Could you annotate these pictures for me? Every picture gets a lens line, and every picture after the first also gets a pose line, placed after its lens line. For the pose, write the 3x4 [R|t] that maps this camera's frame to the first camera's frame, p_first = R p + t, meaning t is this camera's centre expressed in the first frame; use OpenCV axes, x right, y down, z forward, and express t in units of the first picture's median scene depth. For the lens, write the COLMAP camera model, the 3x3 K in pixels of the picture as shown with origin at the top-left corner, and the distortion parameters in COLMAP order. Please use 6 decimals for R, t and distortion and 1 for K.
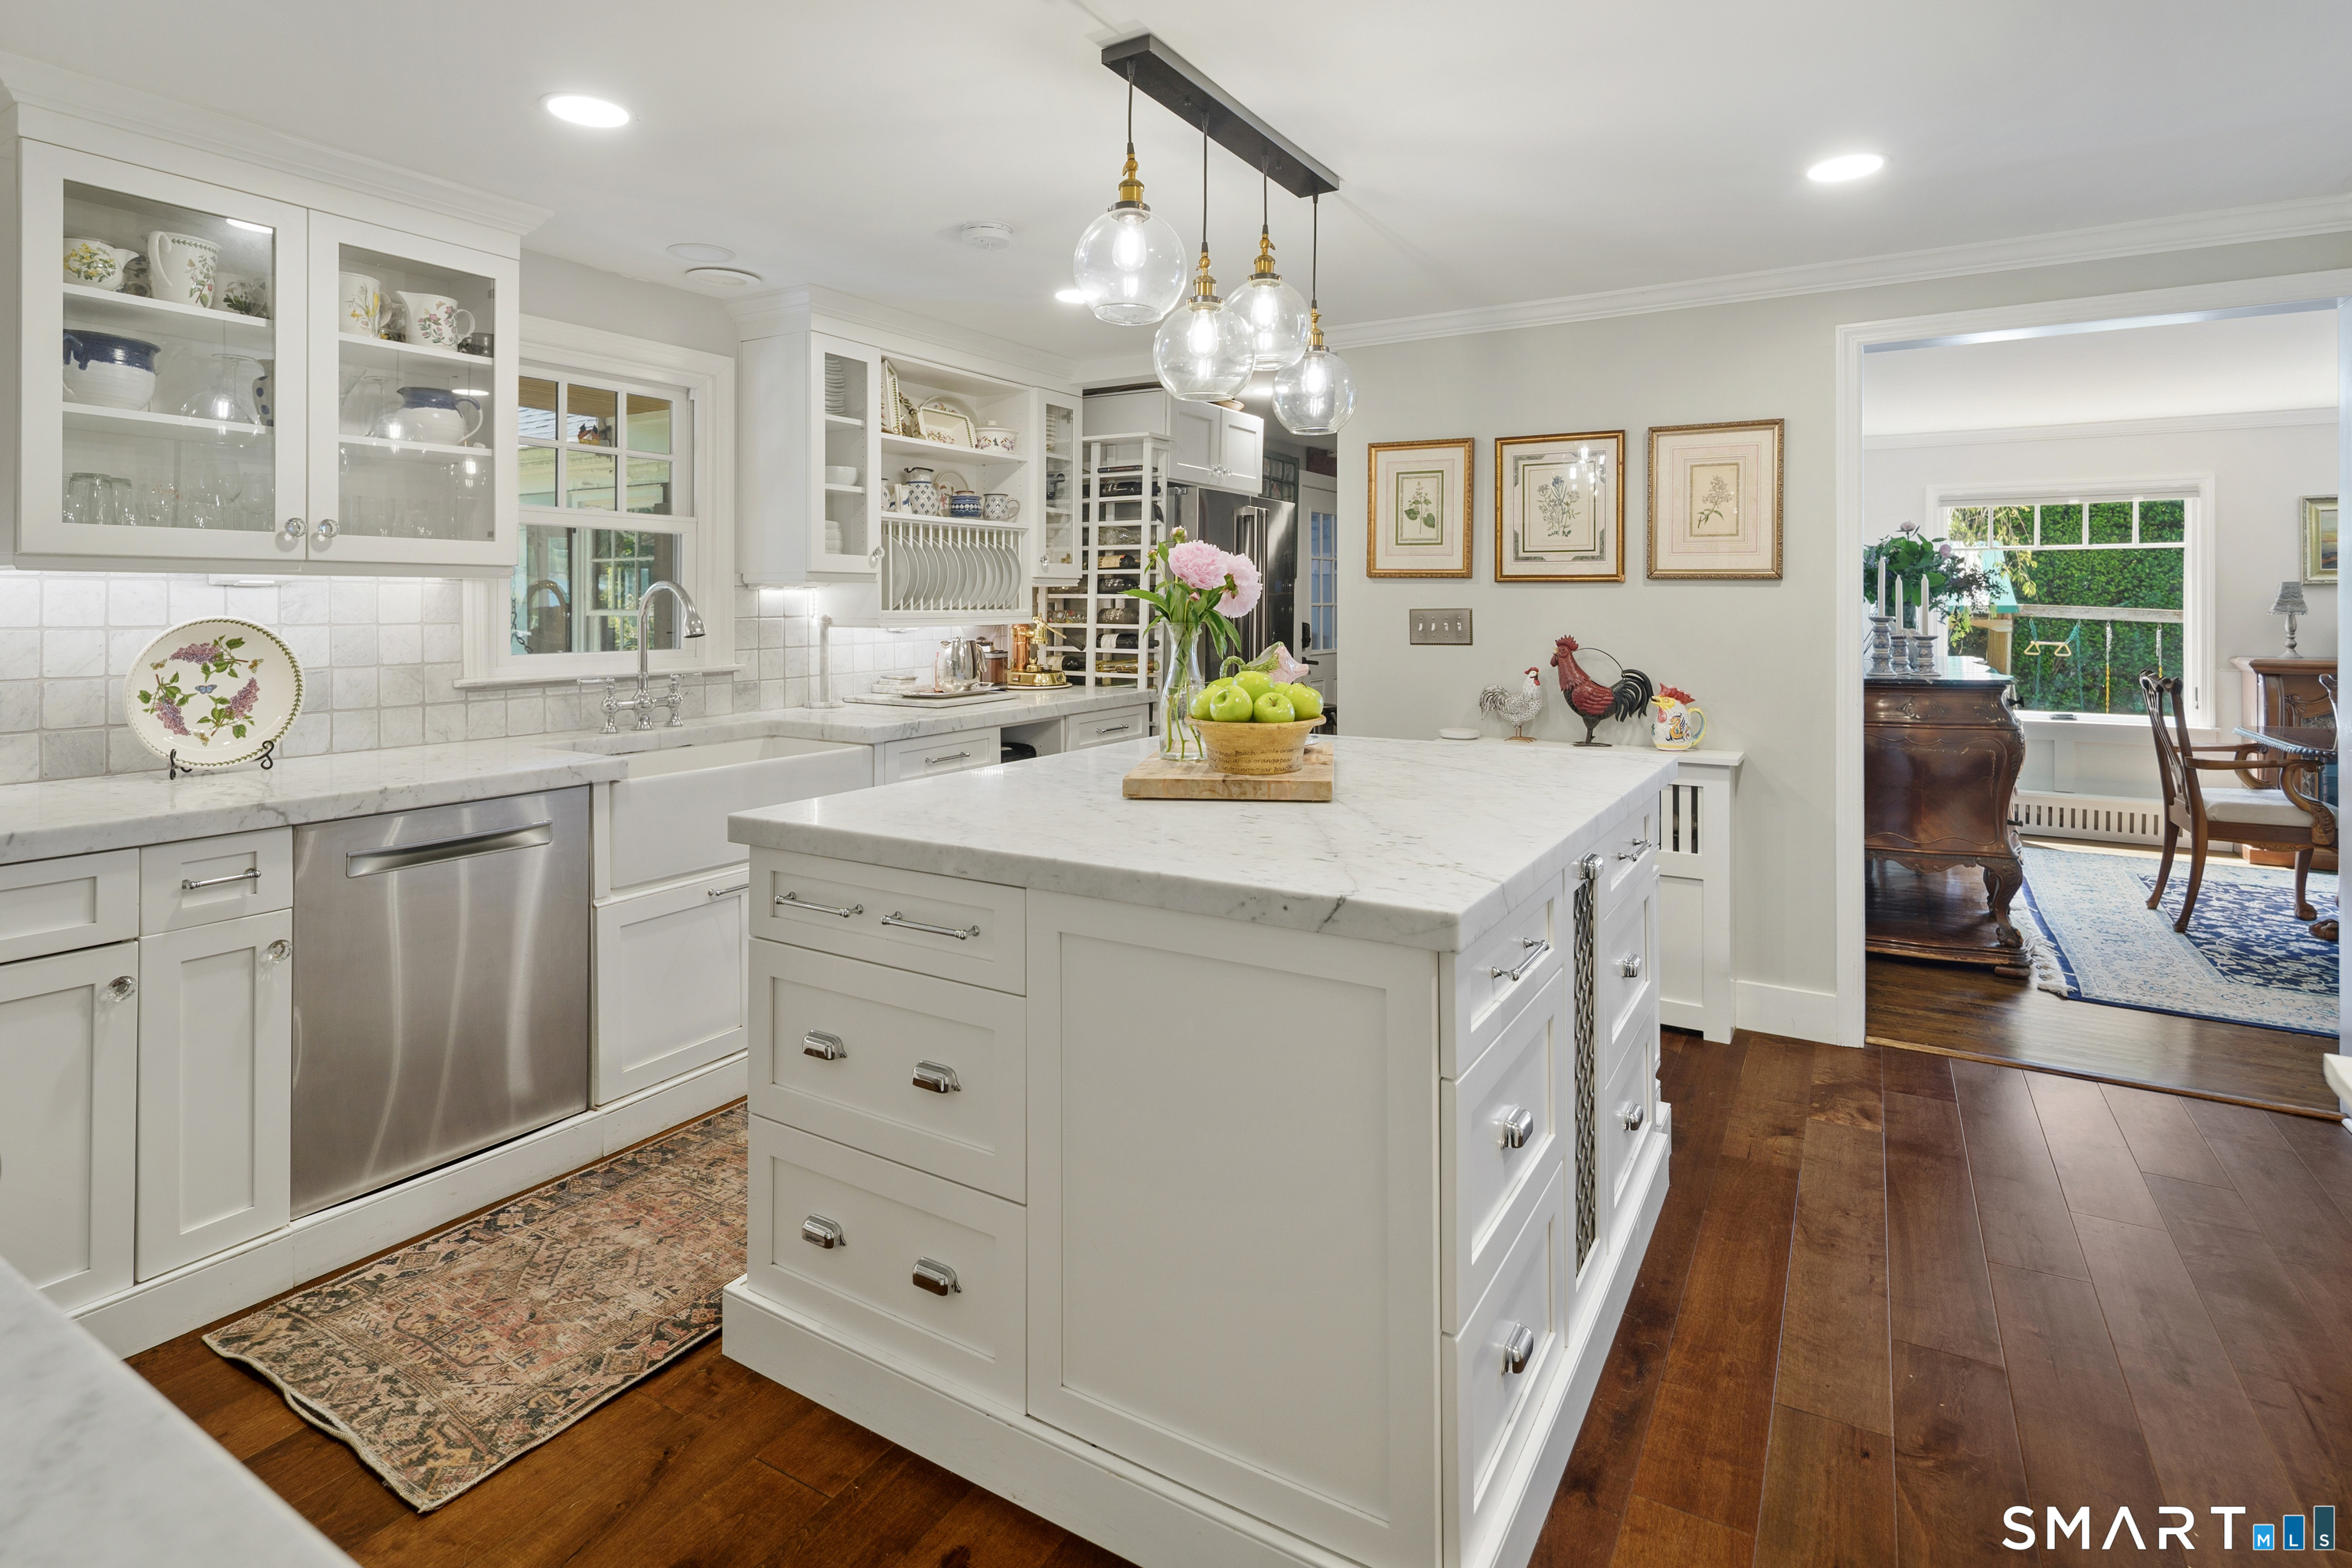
lens RADIAL K [[1169.0, 0, 1180.9], [0, 1169.0, 604.3], [0, 0, 1]] dist [0.002795, -0.001001]
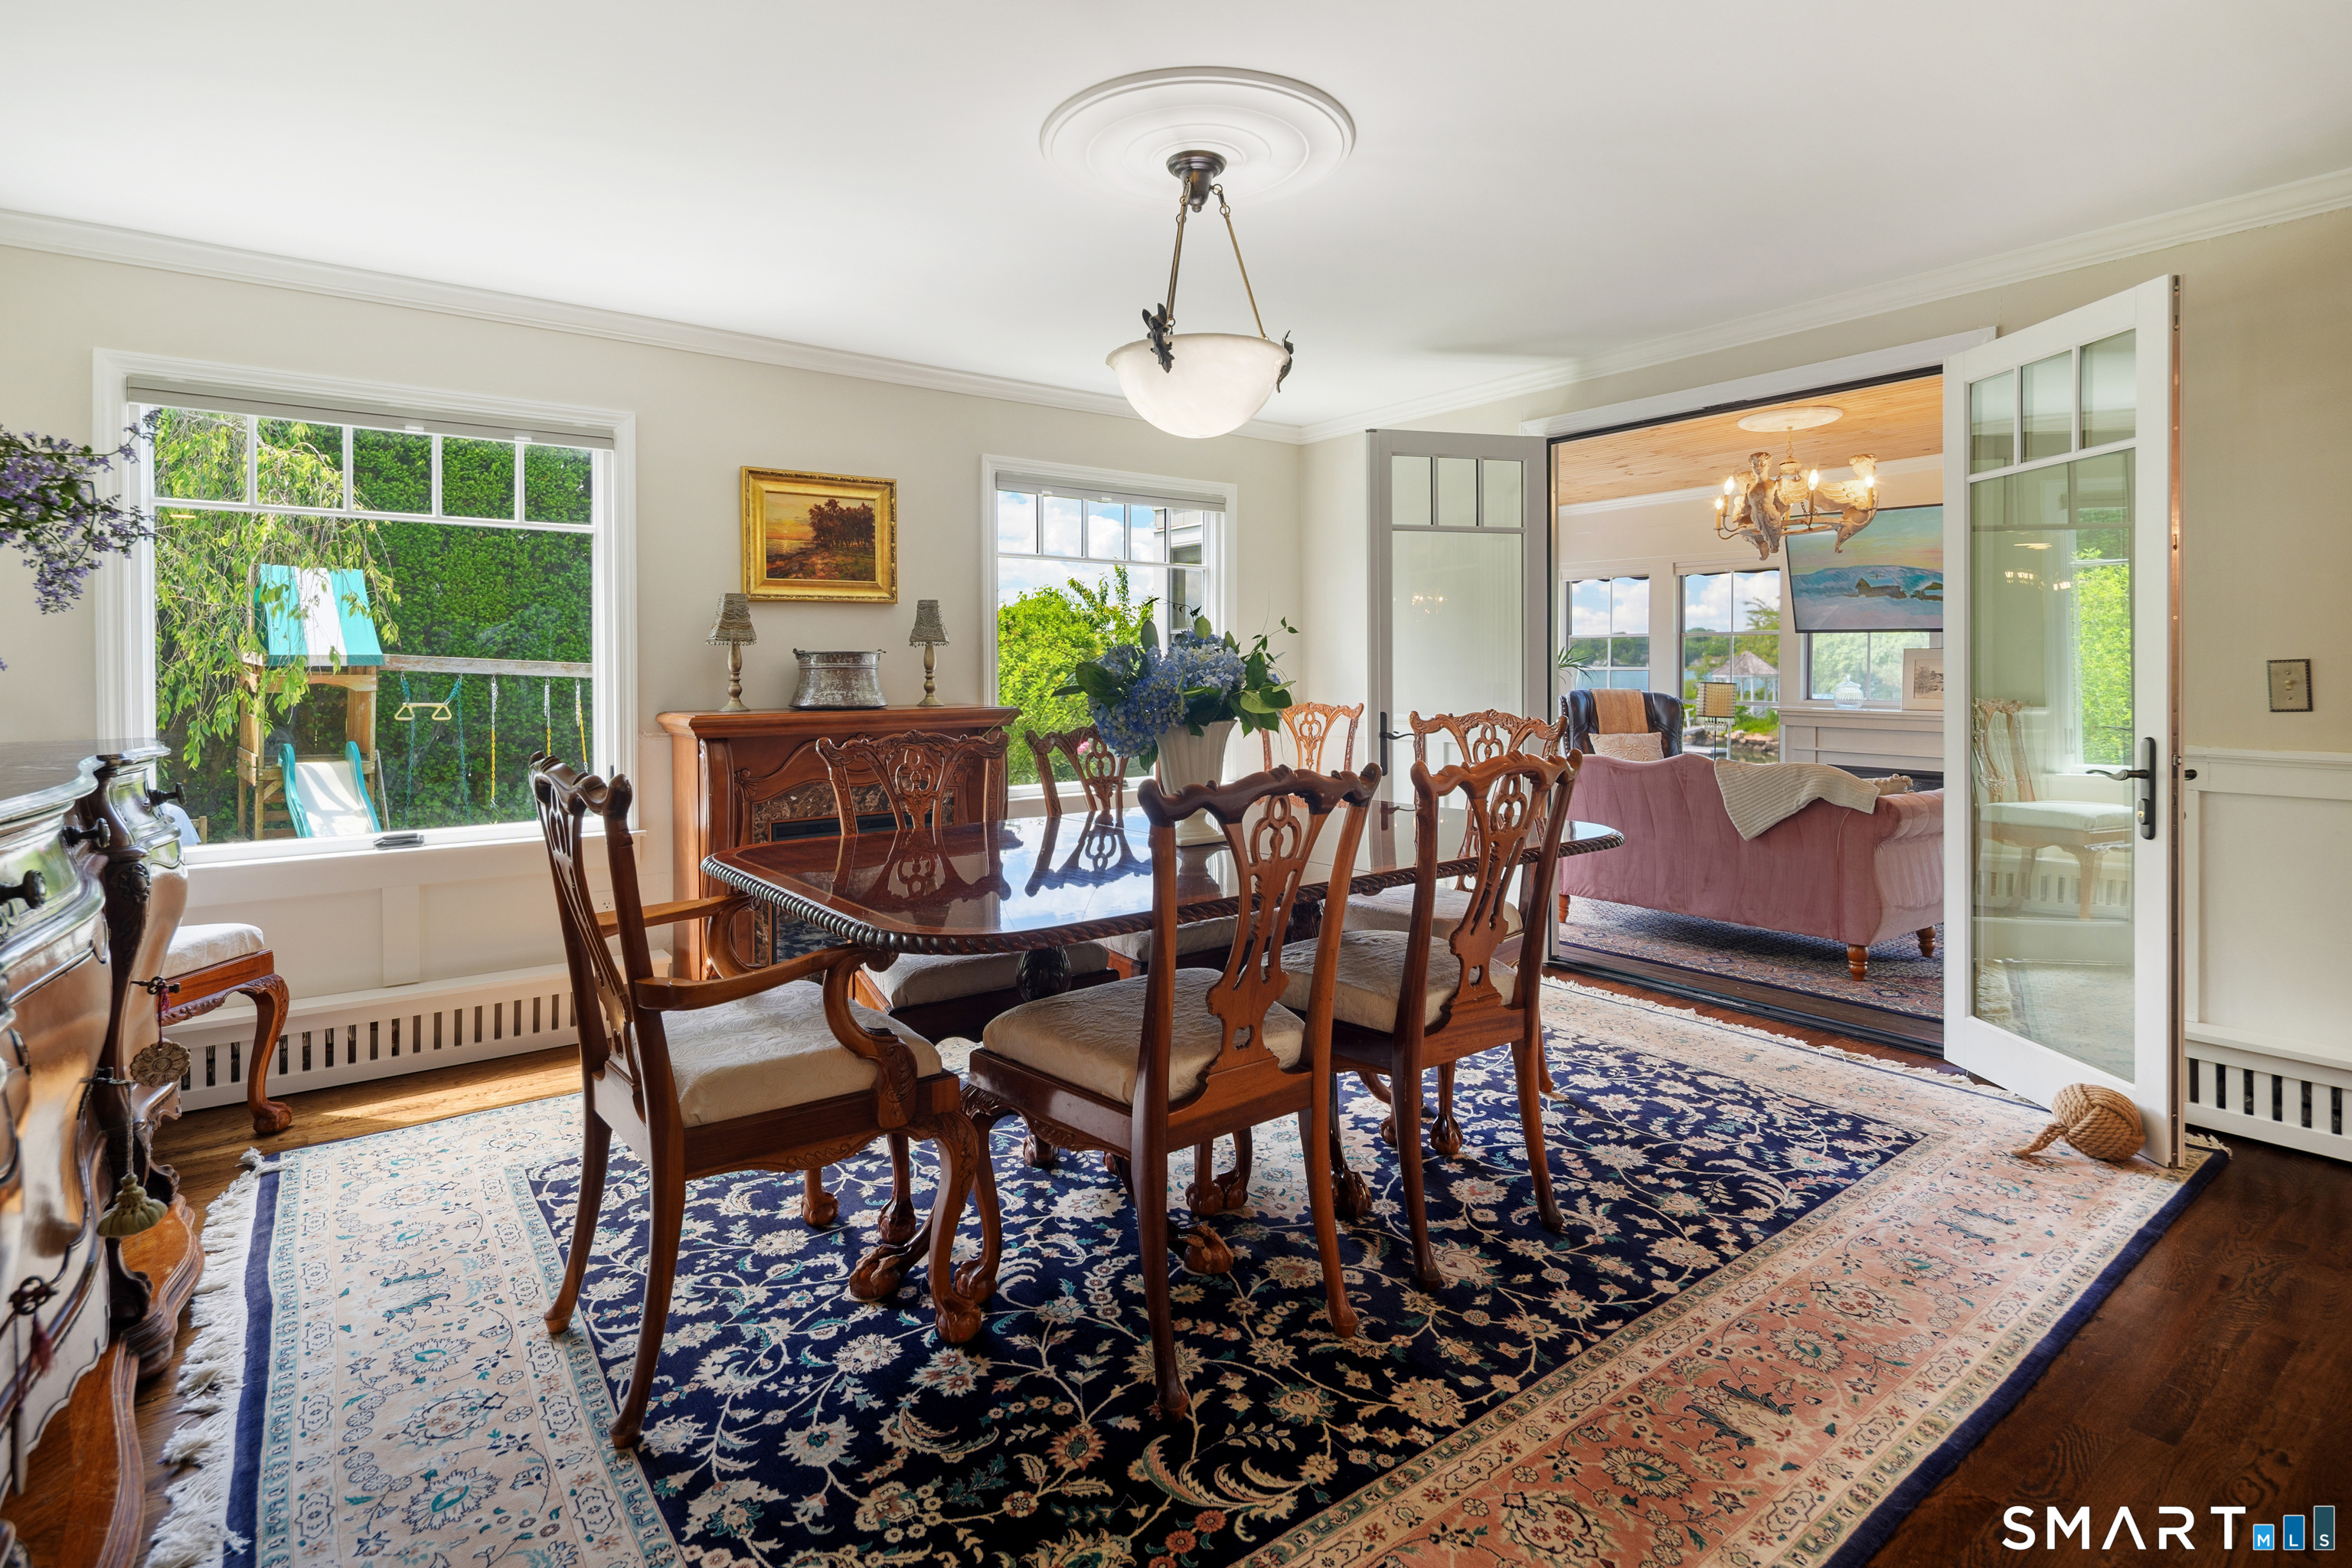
lens RADIAL K [[1169.0, 0, 1181.4], [0, 1169.0, 672.6], [0, 0, 1]] dist [0.002795, -0.001001]
pose [[0.365460, -0.010768, 0.930765, 0.398418], [0.008511, 0.999930, 0.008226, 0.019293], [-0.930788, 0.004915, 0.365526, 0.487499]]
